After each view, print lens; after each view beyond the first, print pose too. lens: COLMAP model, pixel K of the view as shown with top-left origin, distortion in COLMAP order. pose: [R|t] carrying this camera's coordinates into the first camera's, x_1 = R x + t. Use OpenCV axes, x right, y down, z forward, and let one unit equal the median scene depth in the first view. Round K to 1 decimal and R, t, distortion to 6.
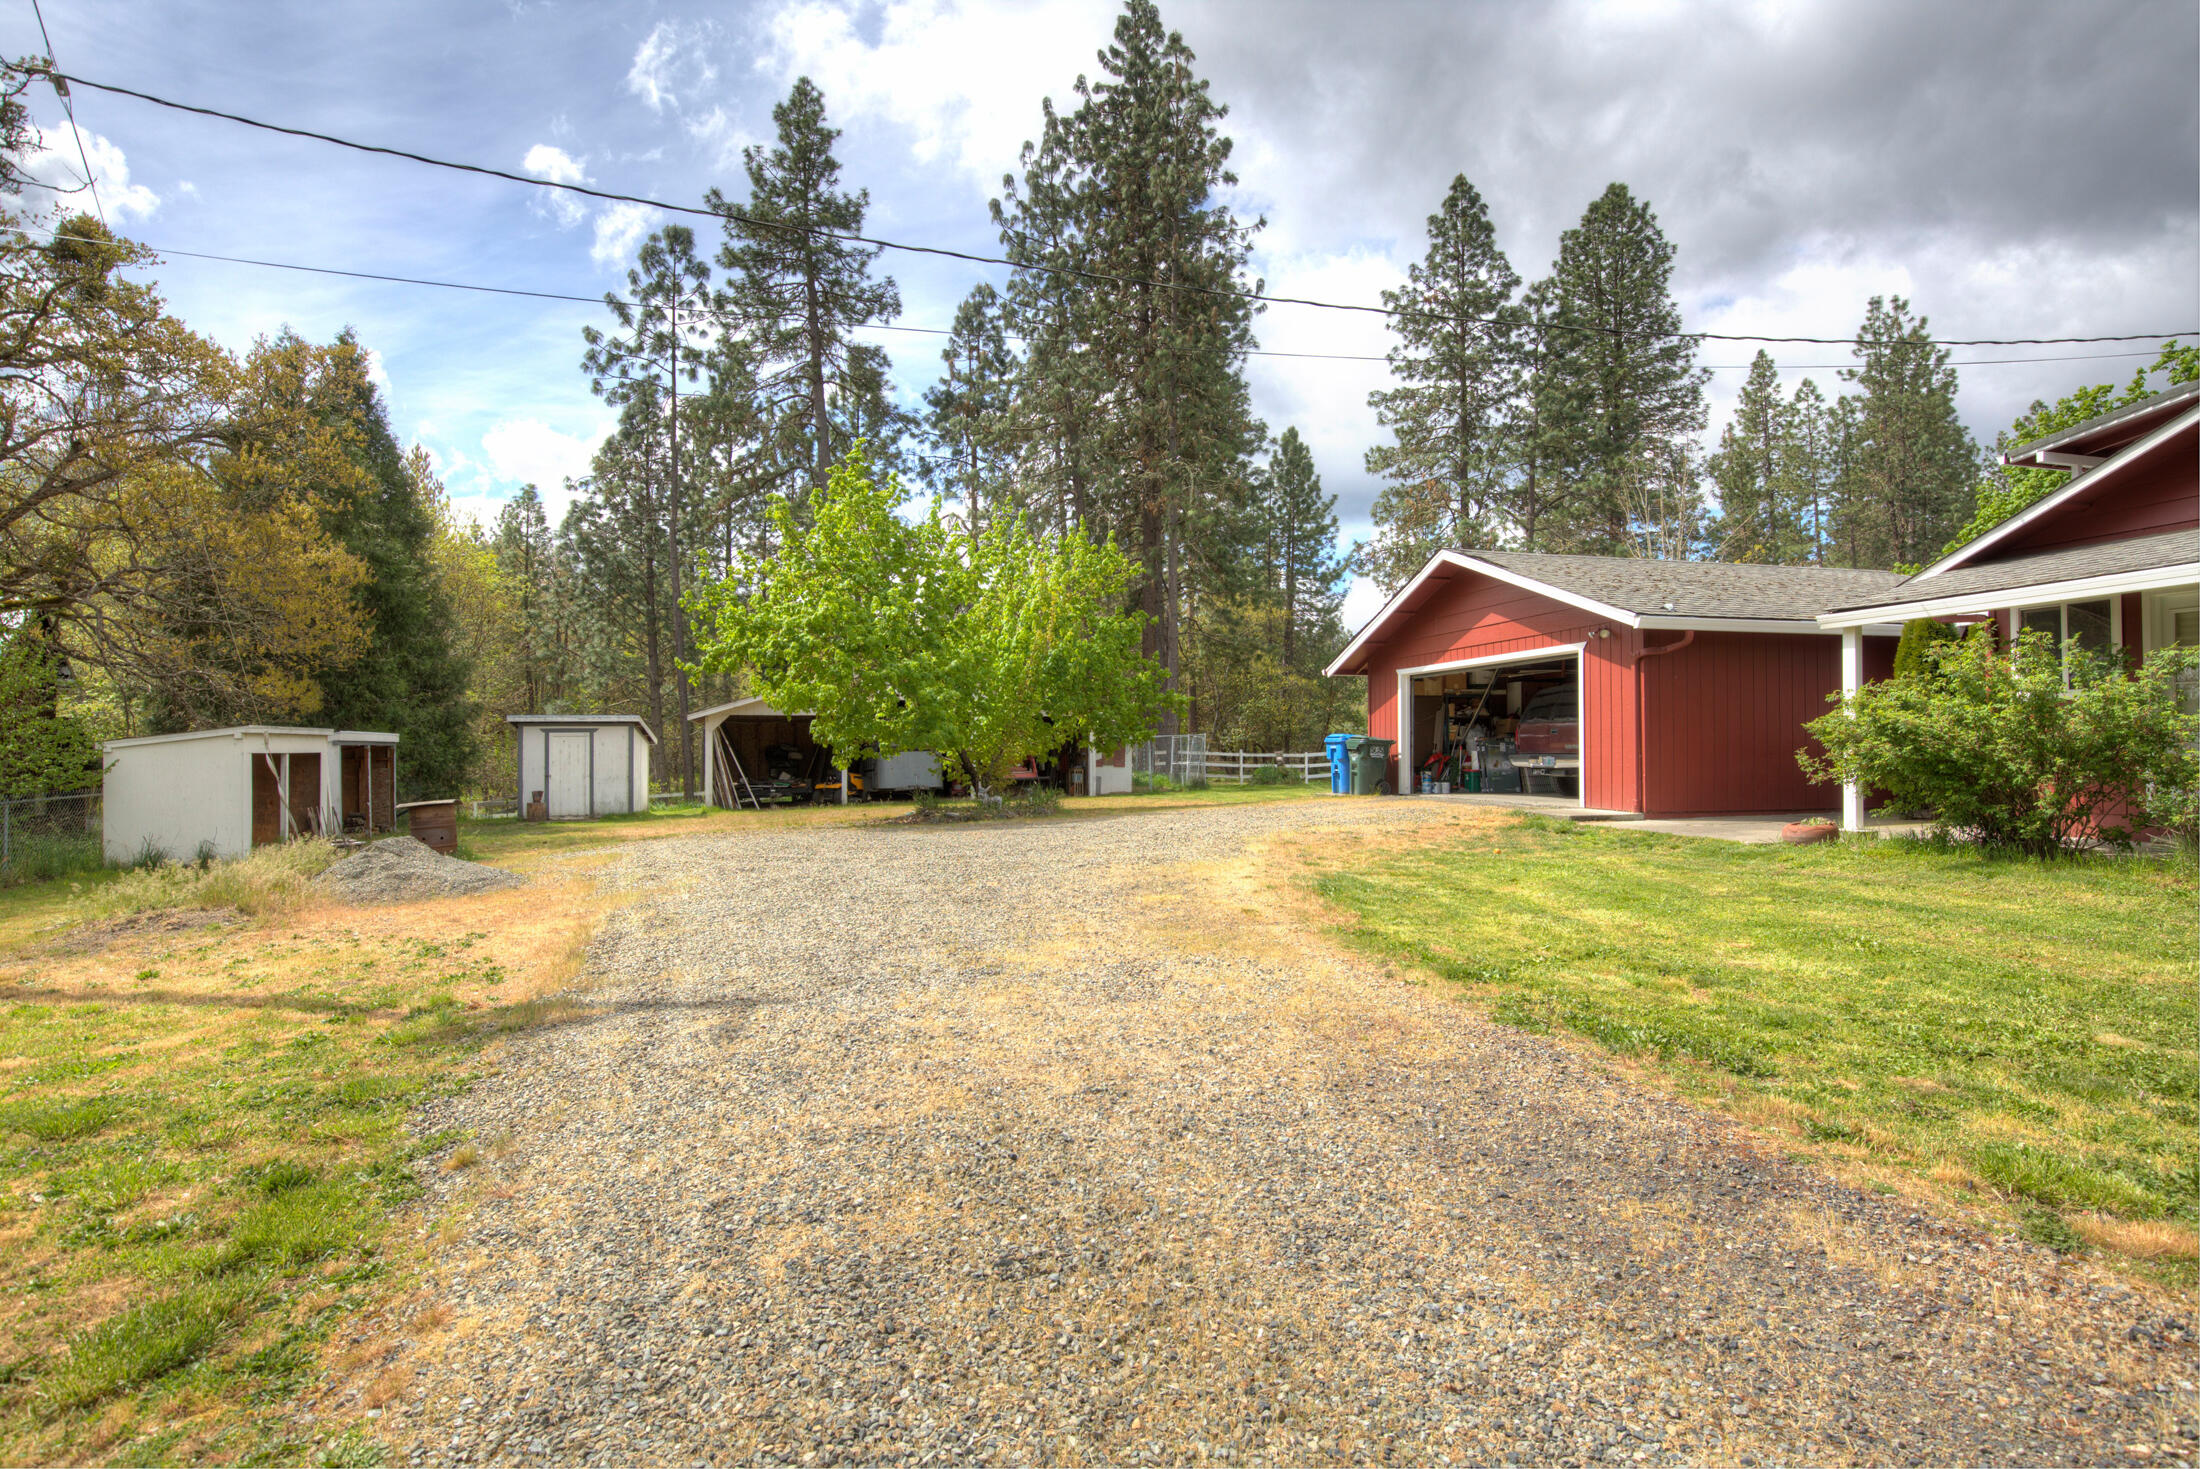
lens RADIAL K [[1207.9, 0, 1098.1], [0, 1207.9, 731.8], [0, 0, 1]] dist [-0.001885, -0.000083]
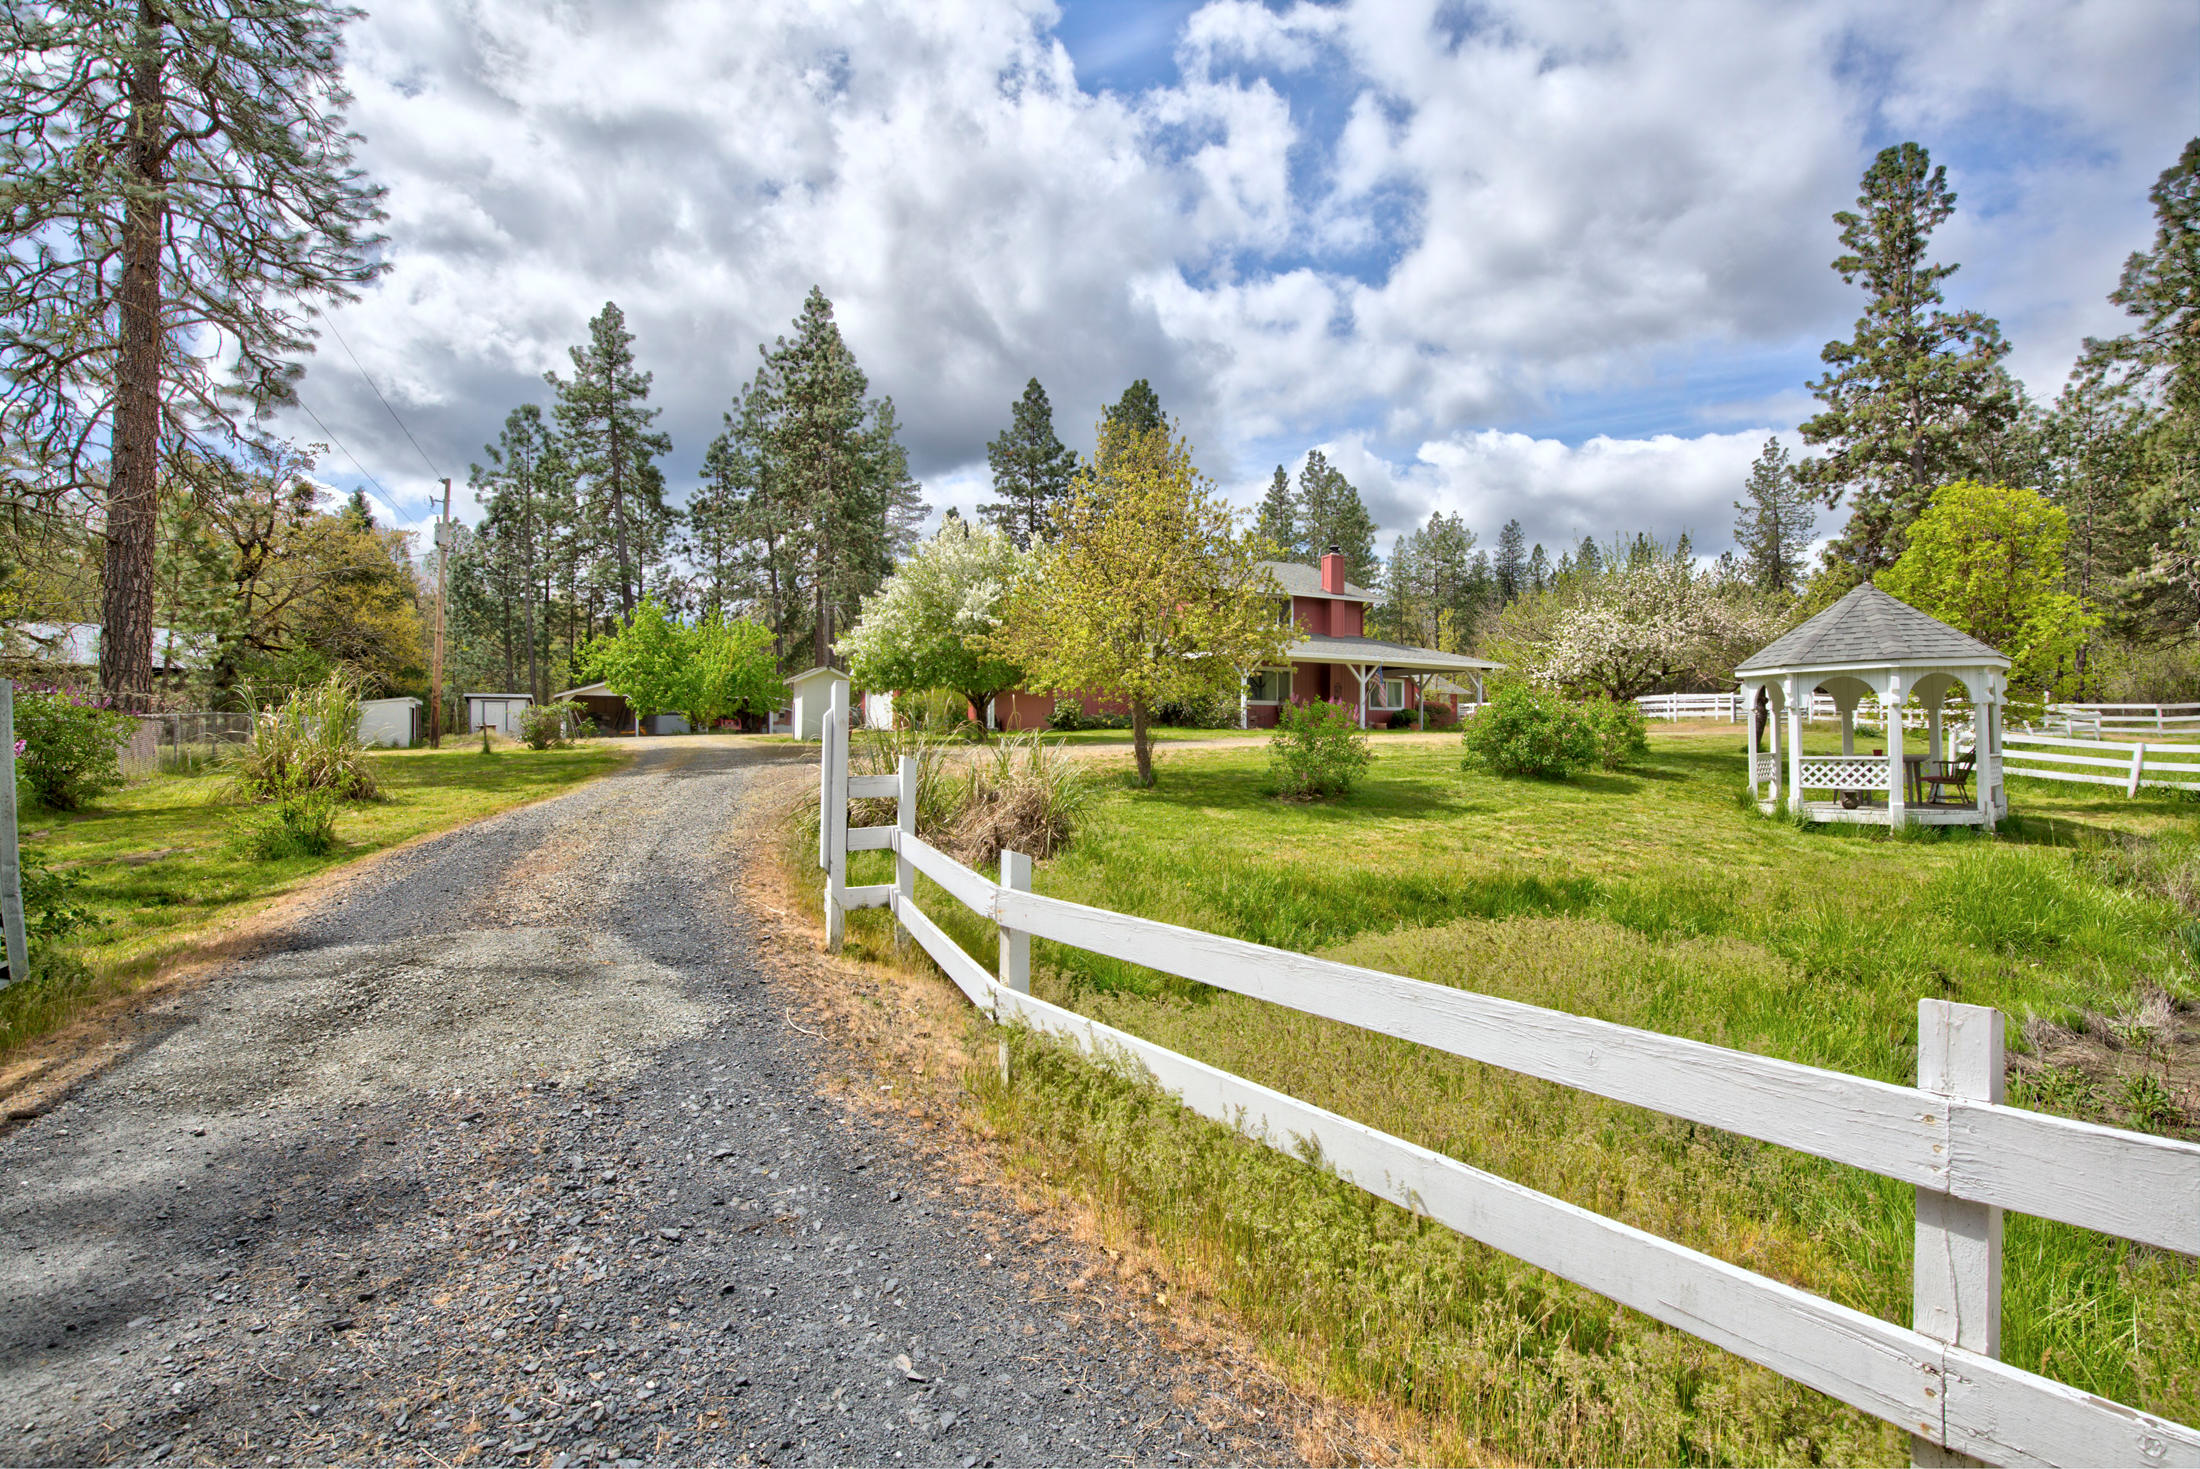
lens RADIAL K [[987.1, 0, 1106.9], [0, 987.1, 738.7], [0, 0, 1]] dist [-0.012904, -0.000247]
pose [[0.969221, 0.006993, 0.246093, 0.094257], [-0.013531, 0.999599, 0.024888, 0.004248], [-0.245820, -0.027452, 0.968927, -0.515690]]
